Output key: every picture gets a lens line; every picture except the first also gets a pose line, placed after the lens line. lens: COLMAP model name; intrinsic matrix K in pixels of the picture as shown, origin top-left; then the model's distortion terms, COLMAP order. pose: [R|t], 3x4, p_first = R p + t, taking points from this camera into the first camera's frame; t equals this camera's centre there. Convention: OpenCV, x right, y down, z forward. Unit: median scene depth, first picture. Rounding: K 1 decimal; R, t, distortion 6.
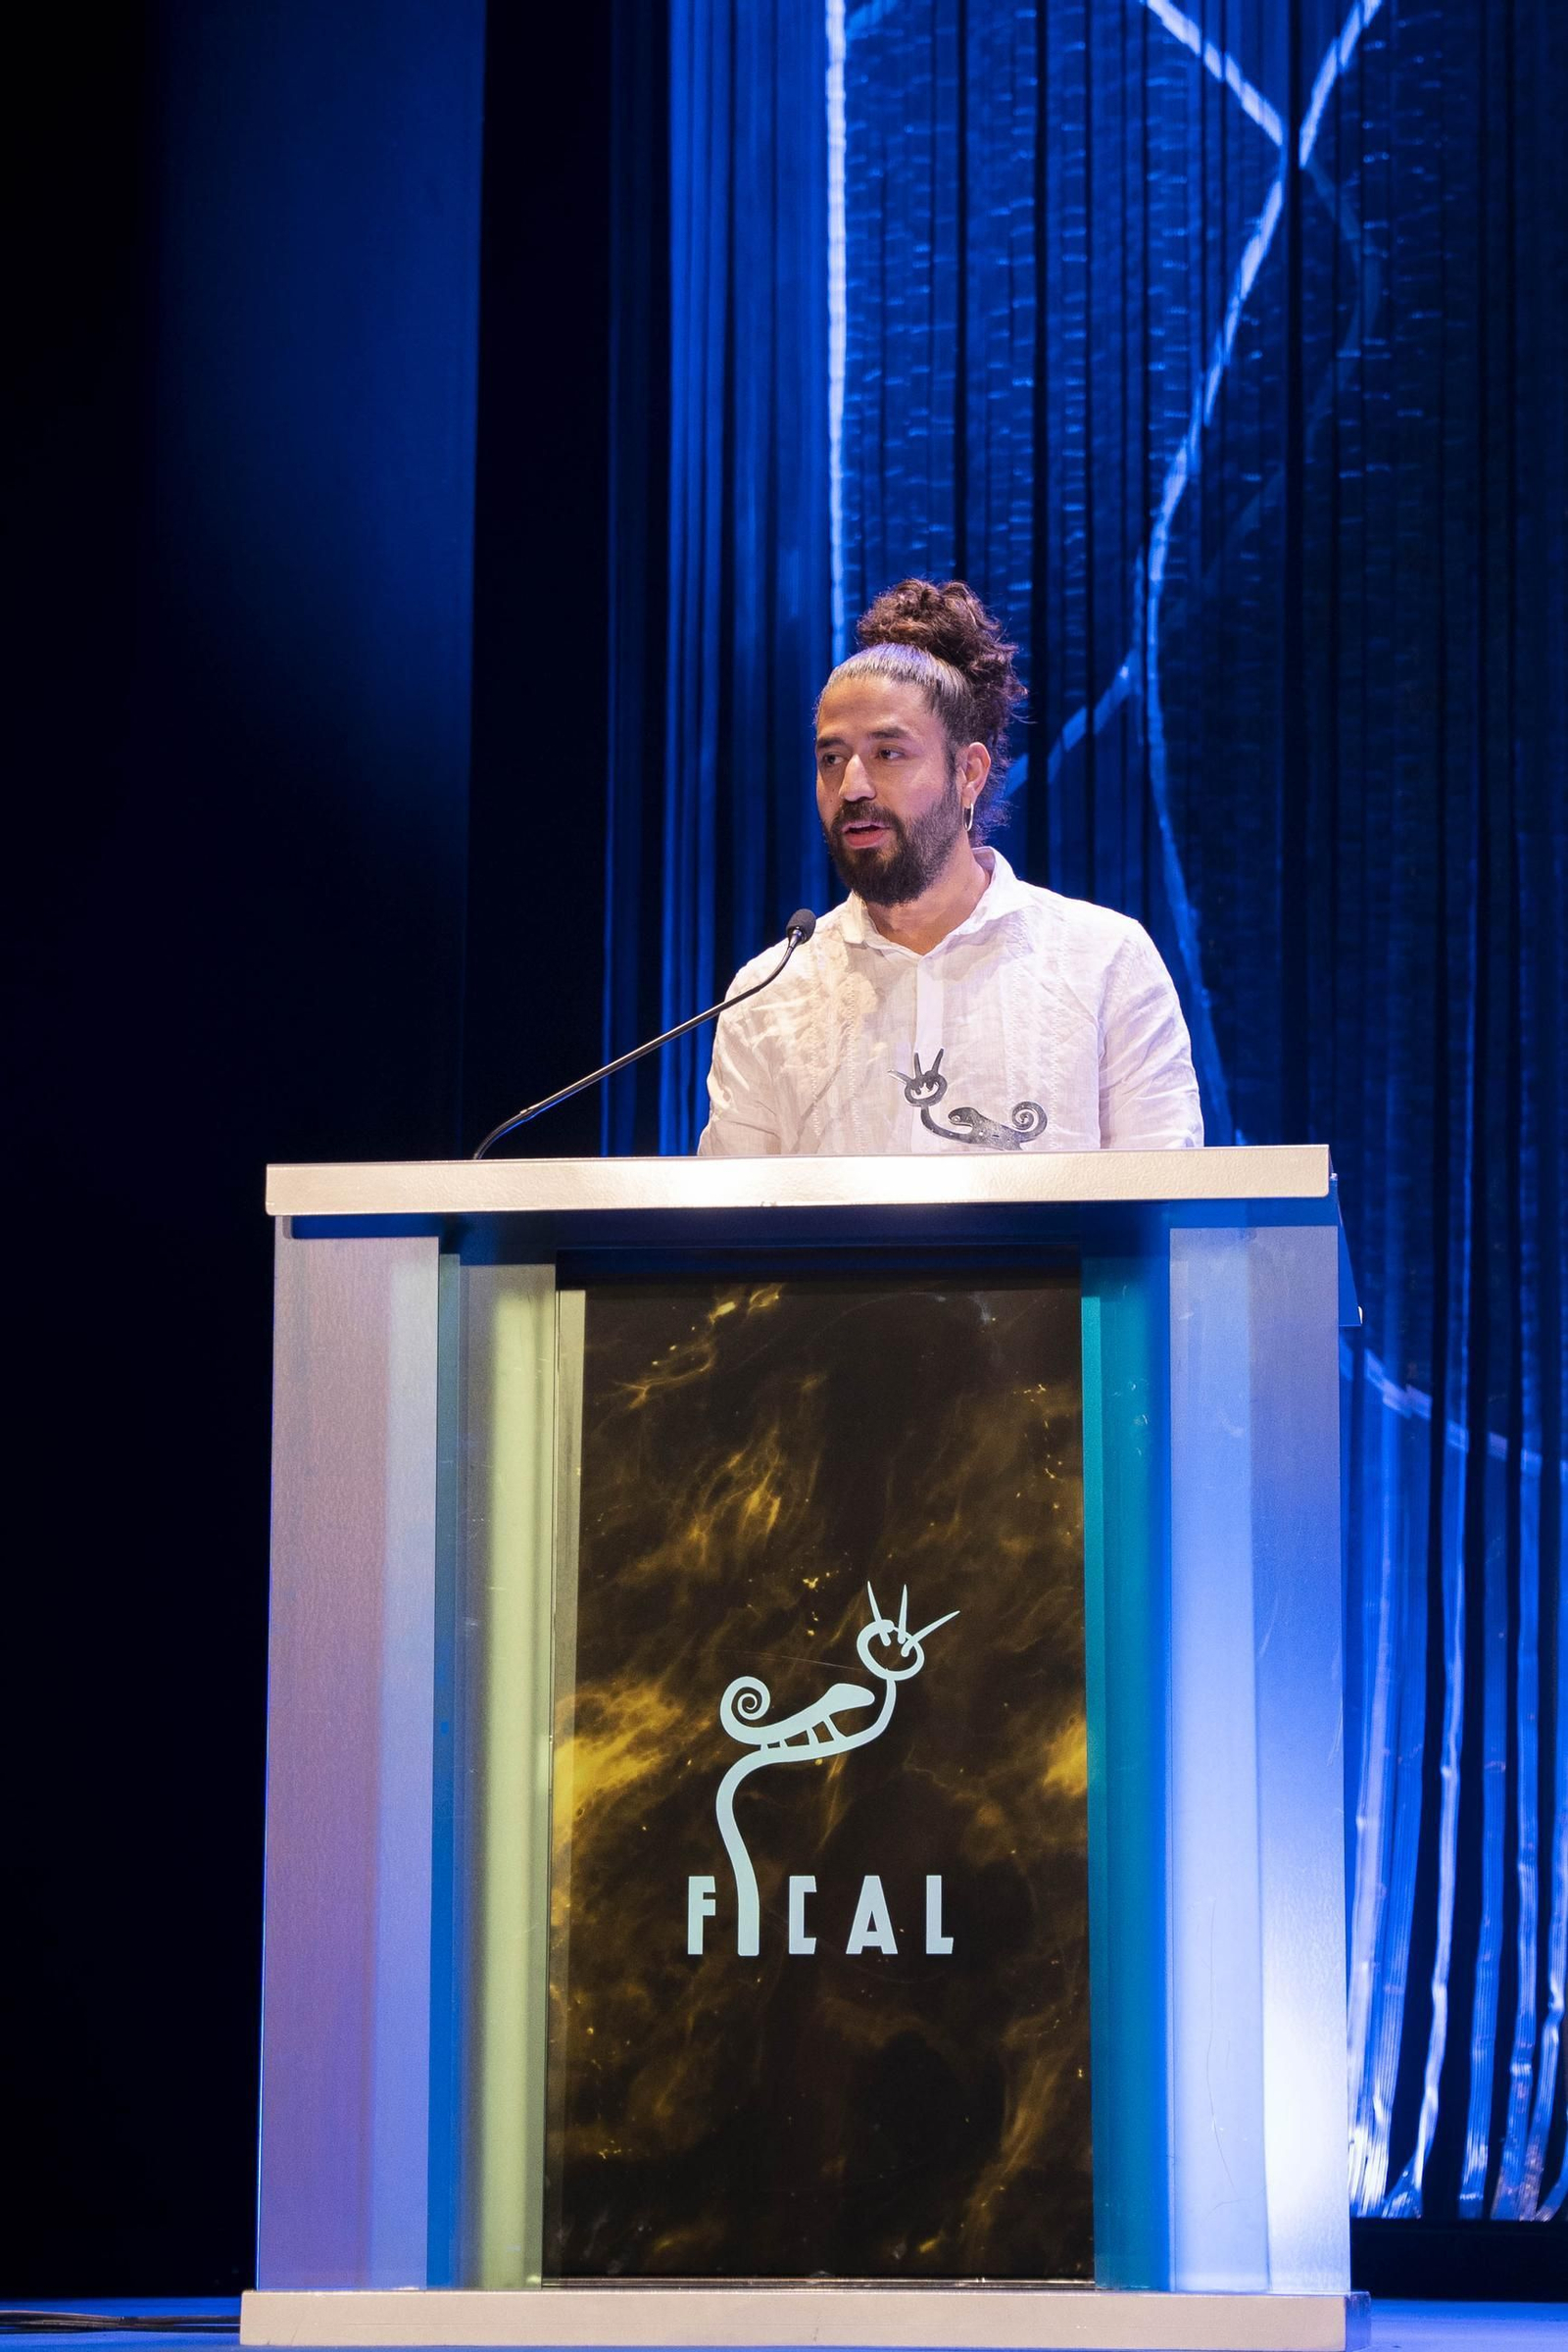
lens RADIAL K [[6634.3, 0, 859.7], [0, 6634.3, 1037.4], [0, 0, 1]] dist [0.118465, 1.255136]
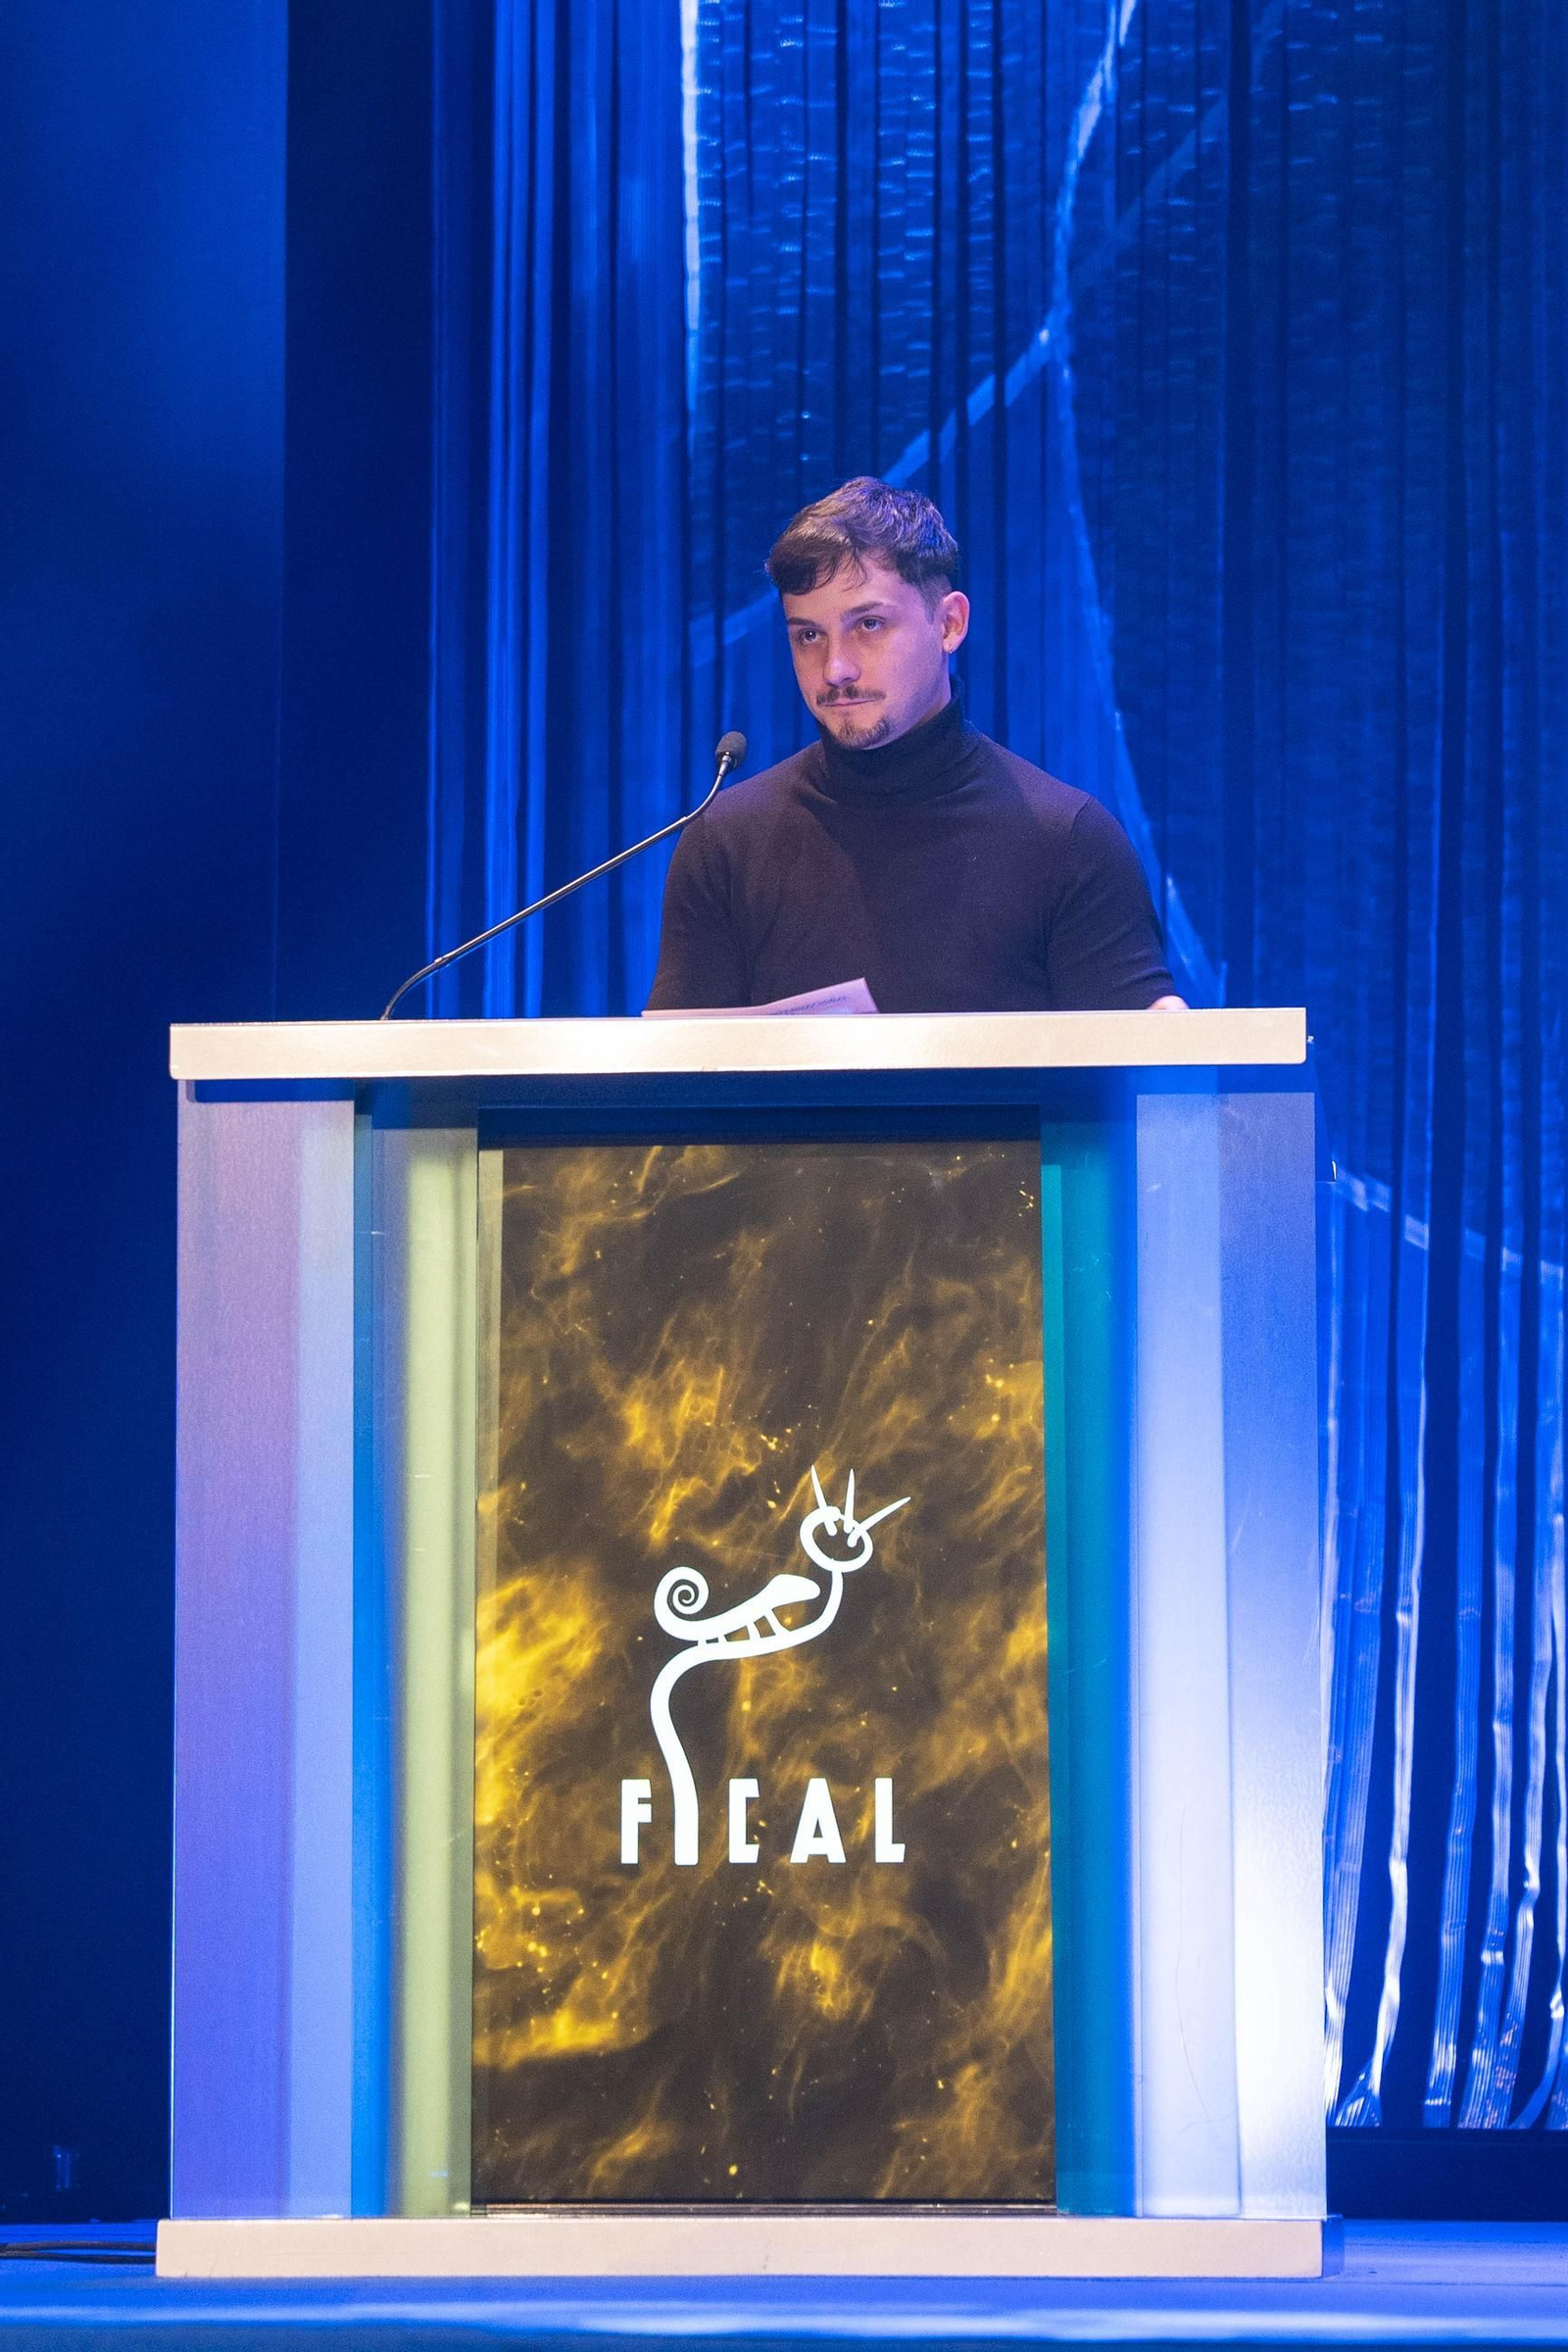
lens RADIAL K [[10040.3, 0, 784.8], [0, 10040.3, 823.5], [0, 0, 1]] dist [0.424126, -2.265909]
pose [[0.999465, -0.000493, 0.032692, -0.049135], [-0.001149, 0.998740, 0.050173, -0.080241], [-0.032676, -0.050184, 0.998205, -0.415022]]
